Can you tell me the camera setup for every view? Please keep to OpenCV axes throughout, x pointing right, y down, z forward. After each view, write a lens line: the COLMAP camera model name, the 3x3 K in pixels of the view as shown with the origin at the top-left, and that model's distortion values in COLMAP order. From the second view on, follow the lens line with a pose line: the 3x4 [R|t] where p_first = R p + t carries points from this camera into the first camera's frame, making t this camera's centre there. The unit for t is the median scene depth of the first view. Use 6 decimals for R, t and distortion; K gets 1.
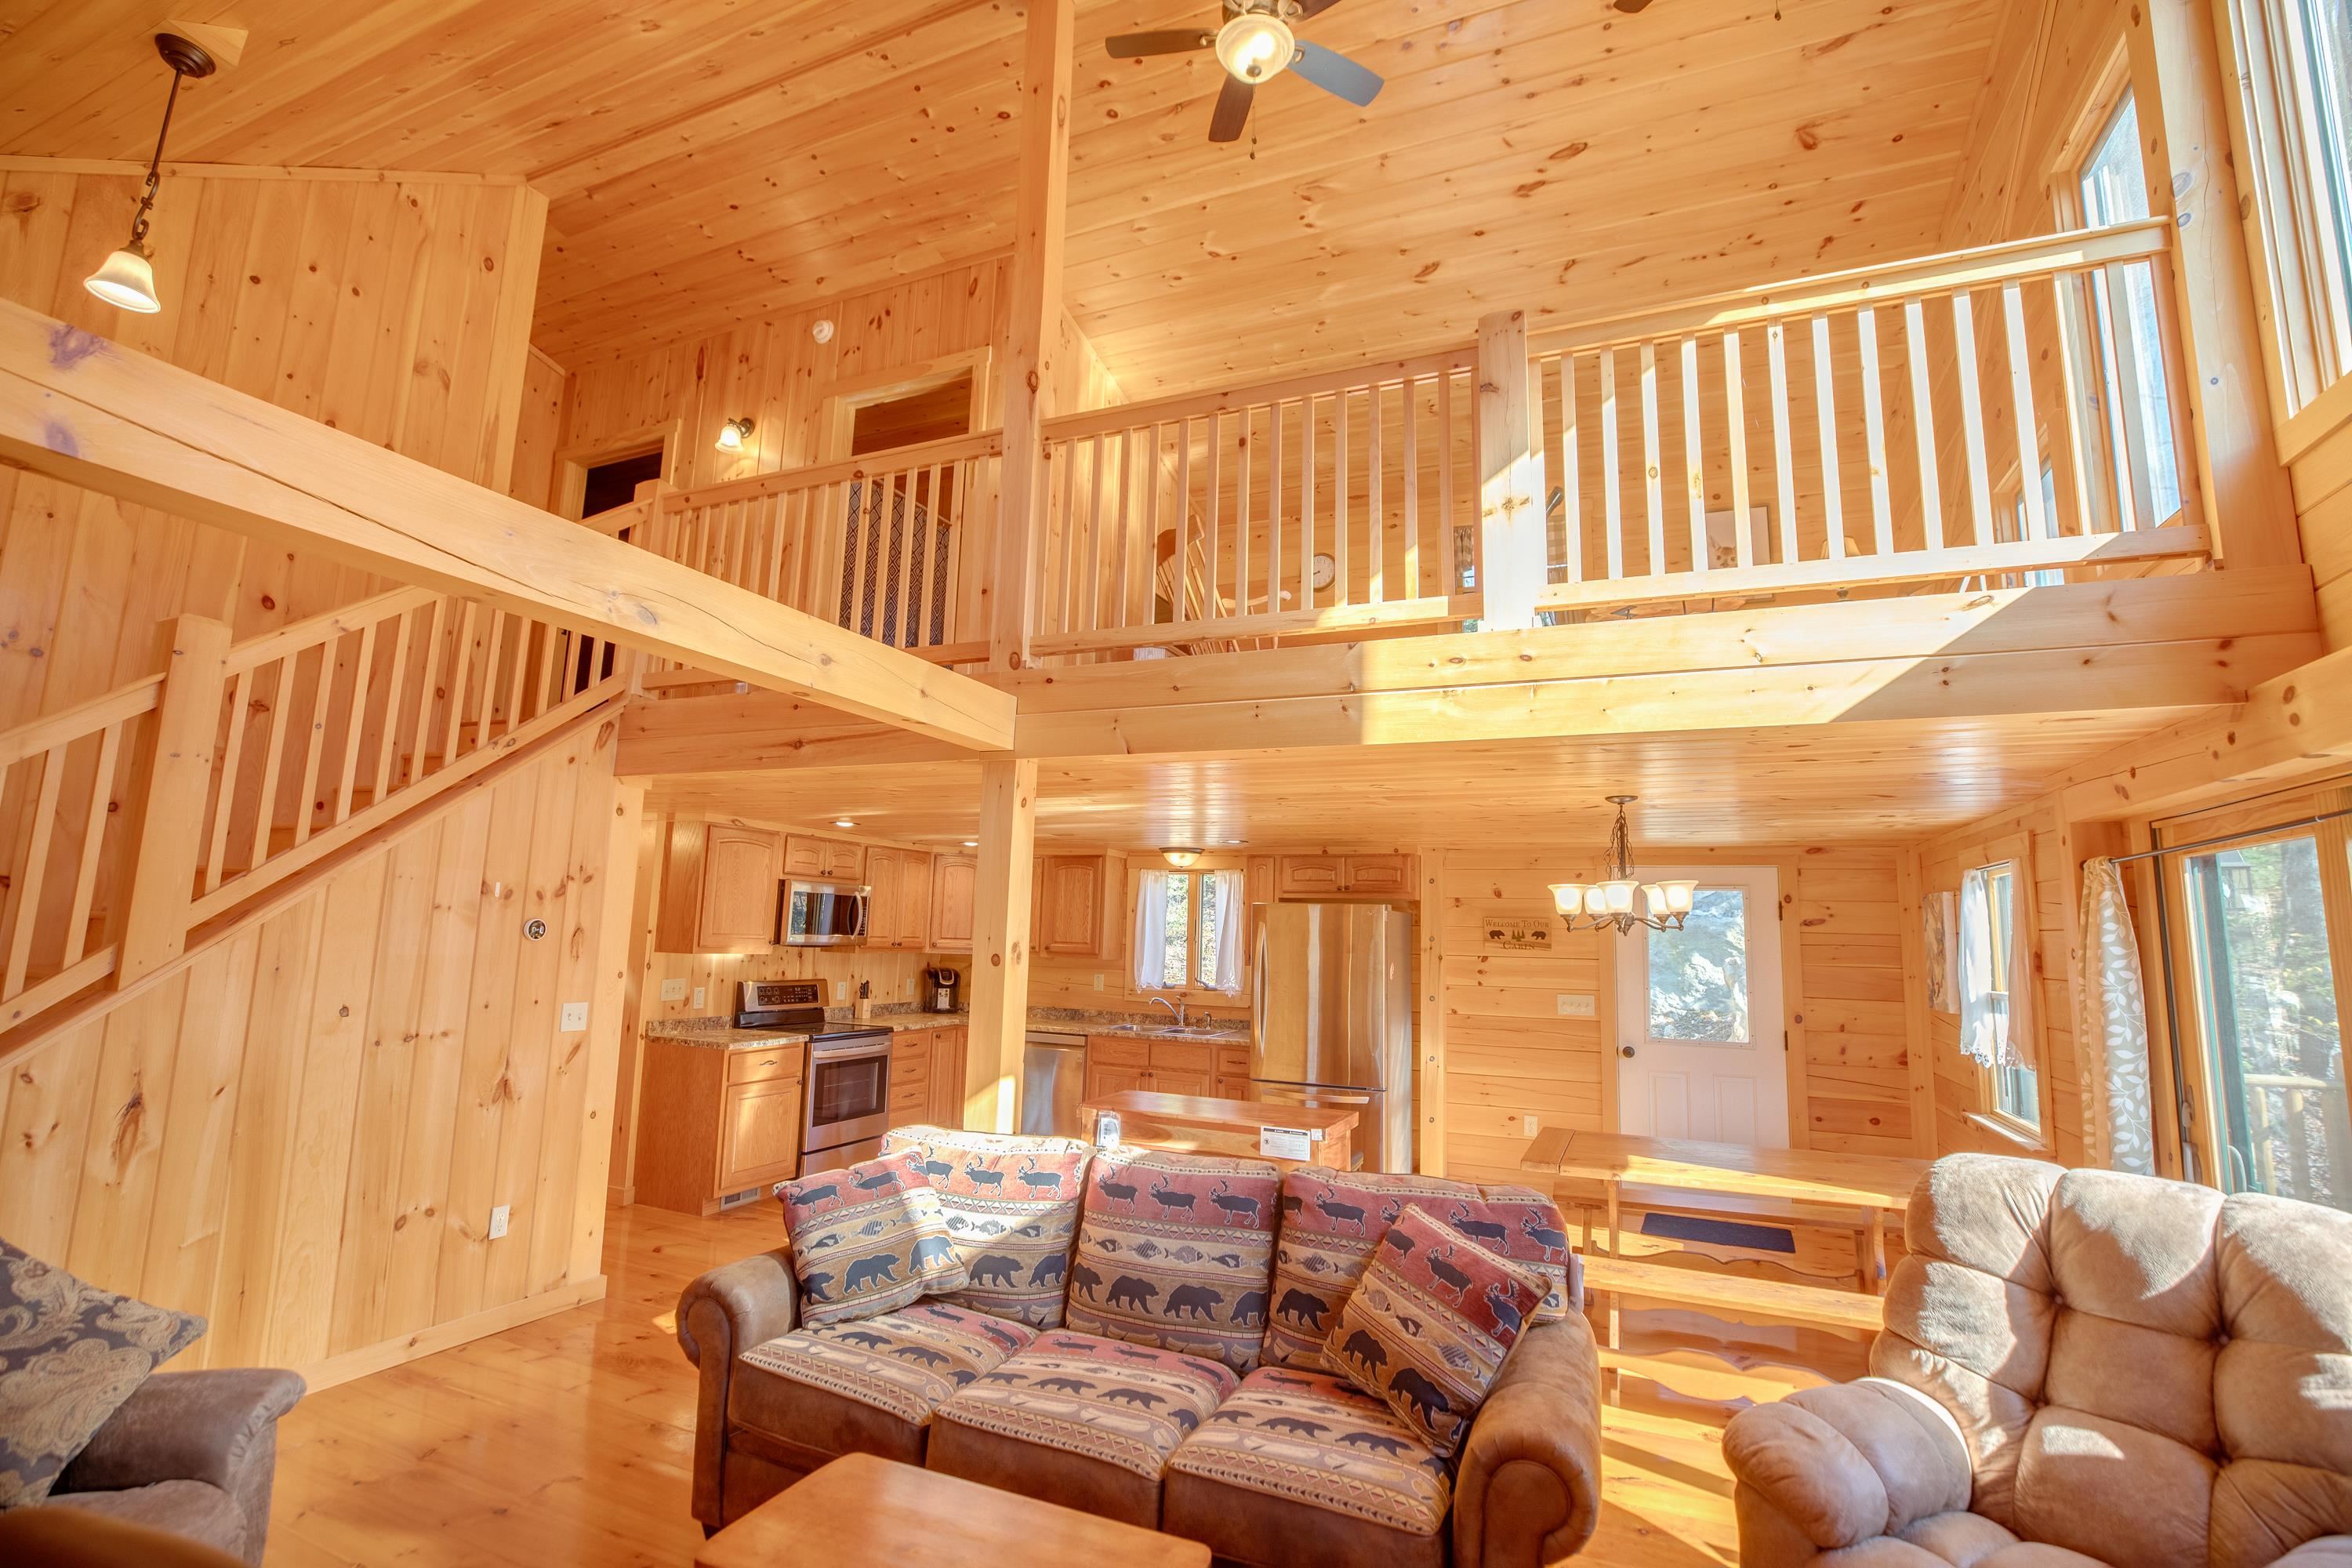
lens RADIAL K [[1065.9, 0, 1180.4], [0, 1065.9, 759.9], [0, 0, 1]] dist [-0.023718, 0.000143]
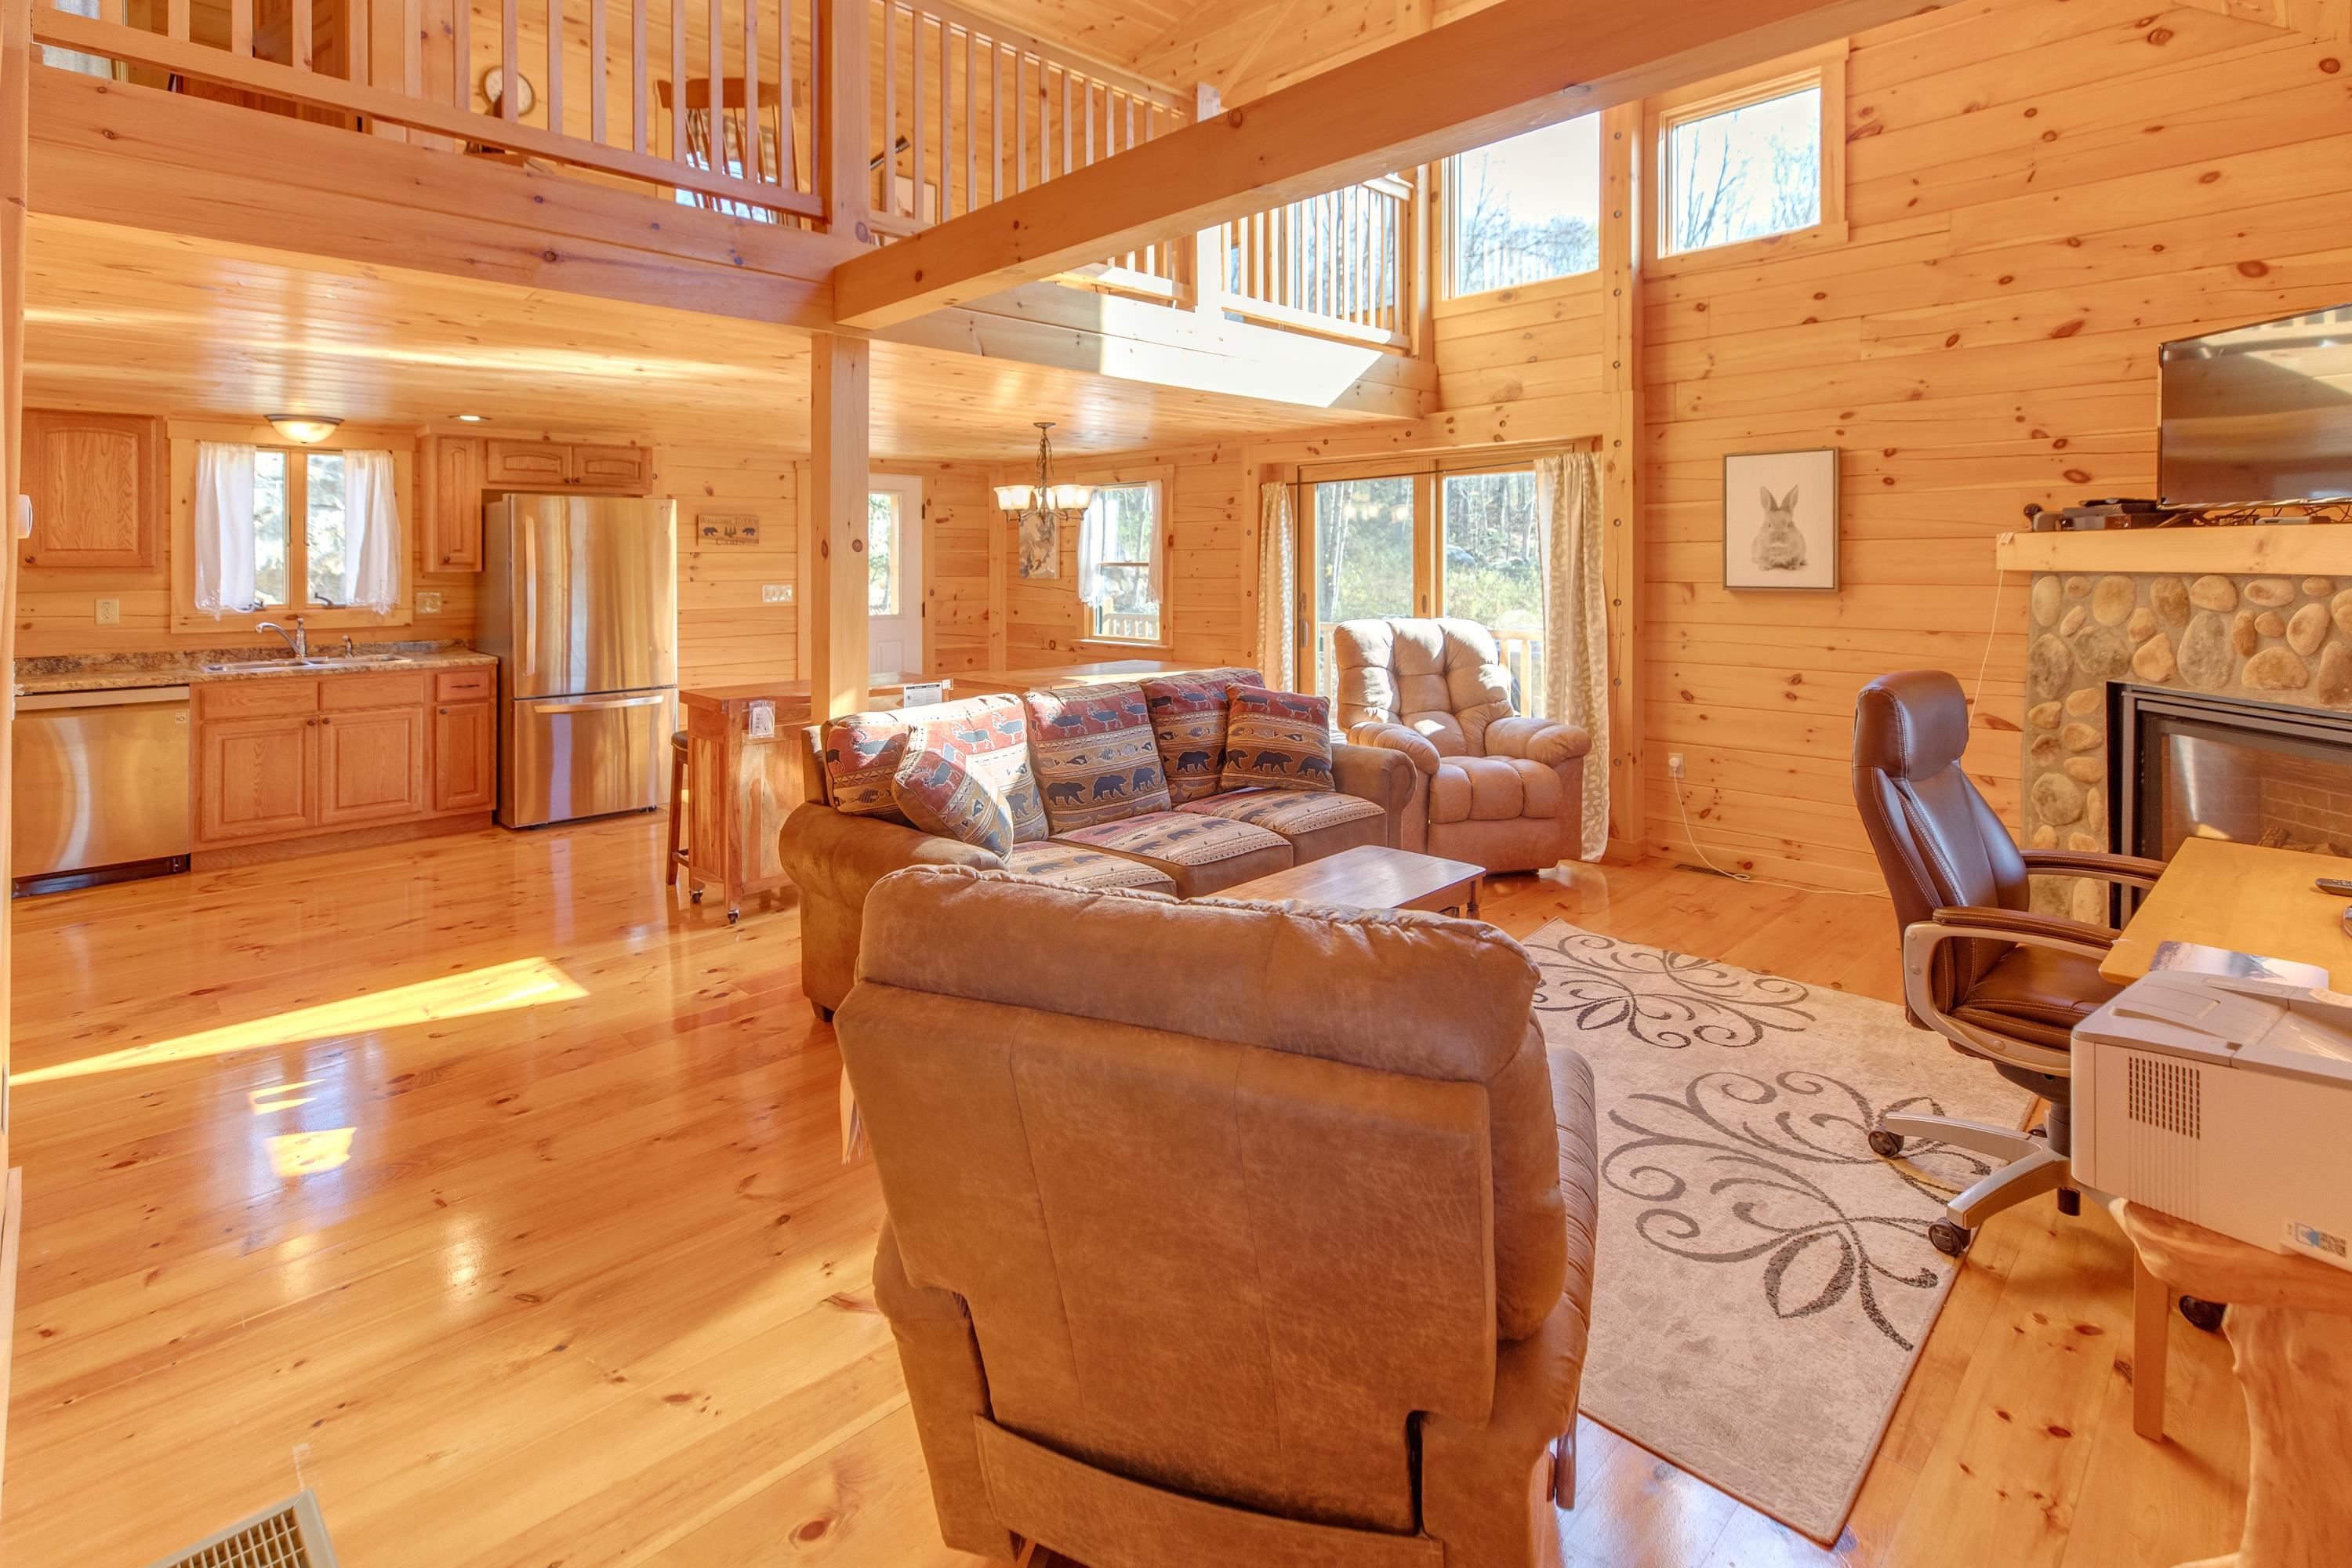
lens RADIAL K [[1129.5, 0, 1171.9], [0, 1129.5, 554.4], [0, 0, 1]] dist [0.004500, -0.000021]
pose [[0.379045, -0.024841, 0.925045, -0.540681], [-0.132369, 0.987904, 0.080768, 0.039616], [-0.915862, -0.153062, 0.371172, 0.186098]]
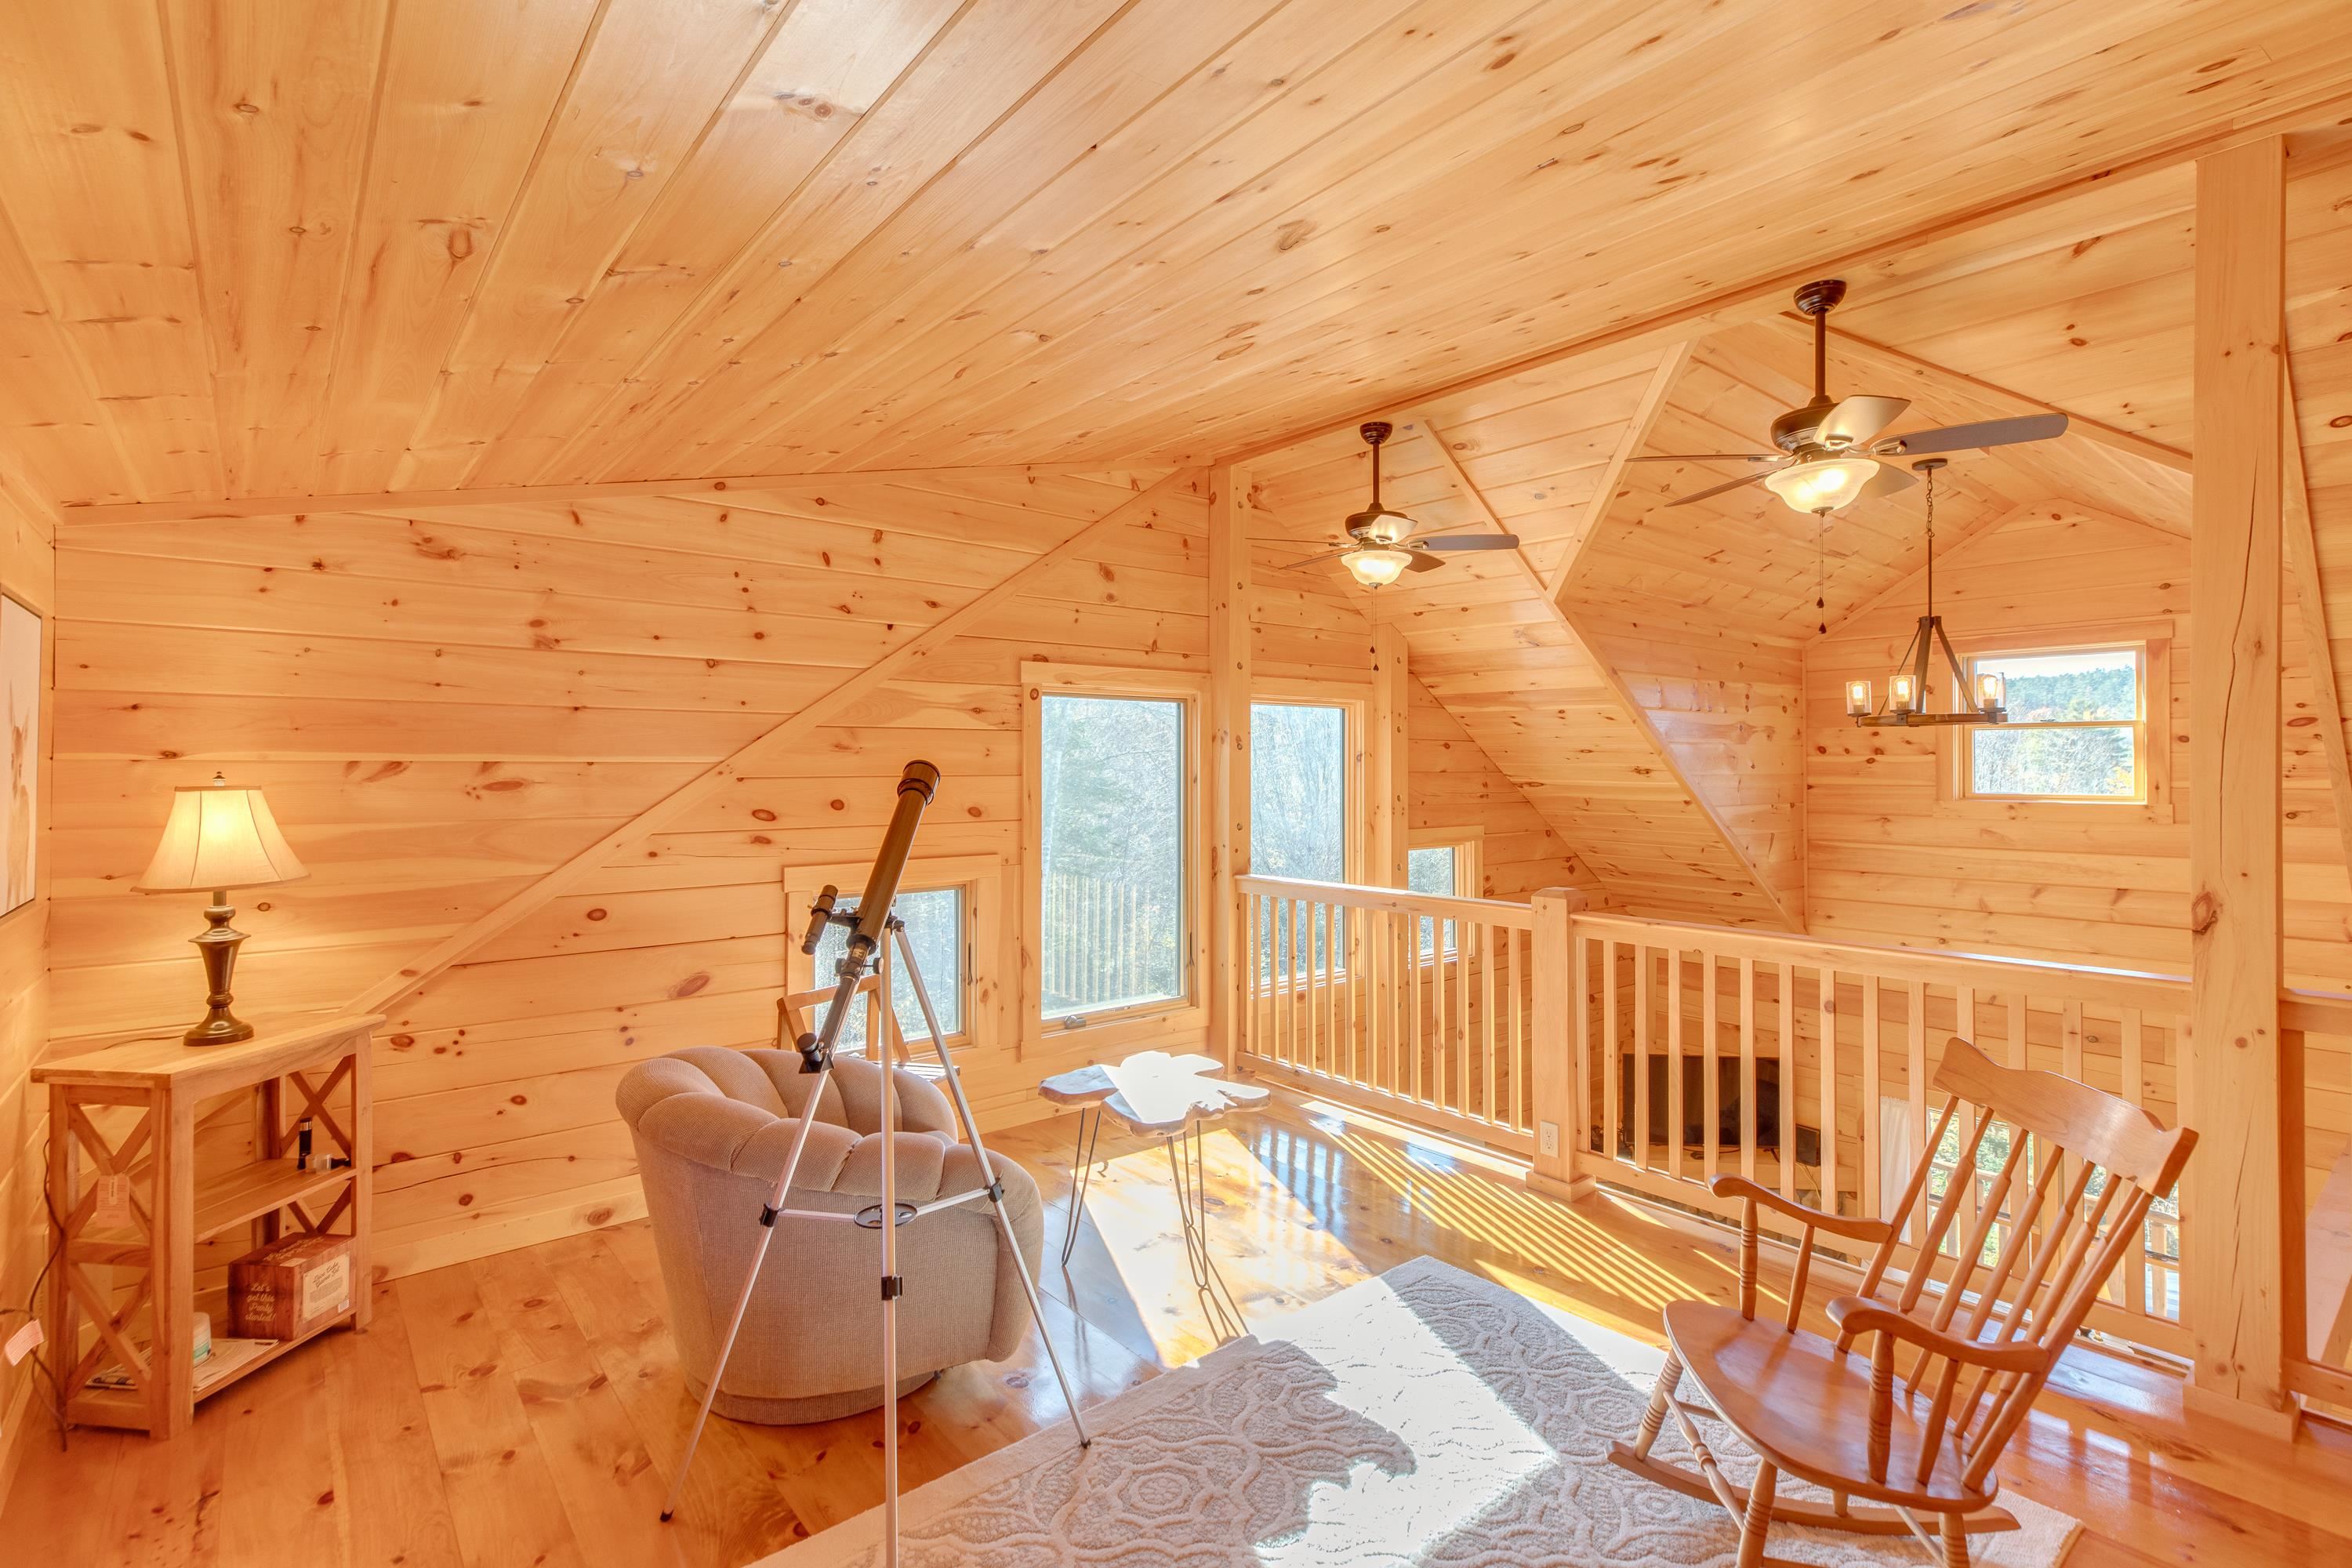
lens RADIAL K [[1099.9, 0, 1186.8], [0, 1099.9, 738.1], [0, 0, 1]] dist [0.009034, 0.000009]
pose [[-0.890375, -0.016803, 0.454917, 0.061398], [-0.096591, 0.983537, -0.152723, -0.175394], [-0.444862, -0.179922, -0.877340, 1.084625]]
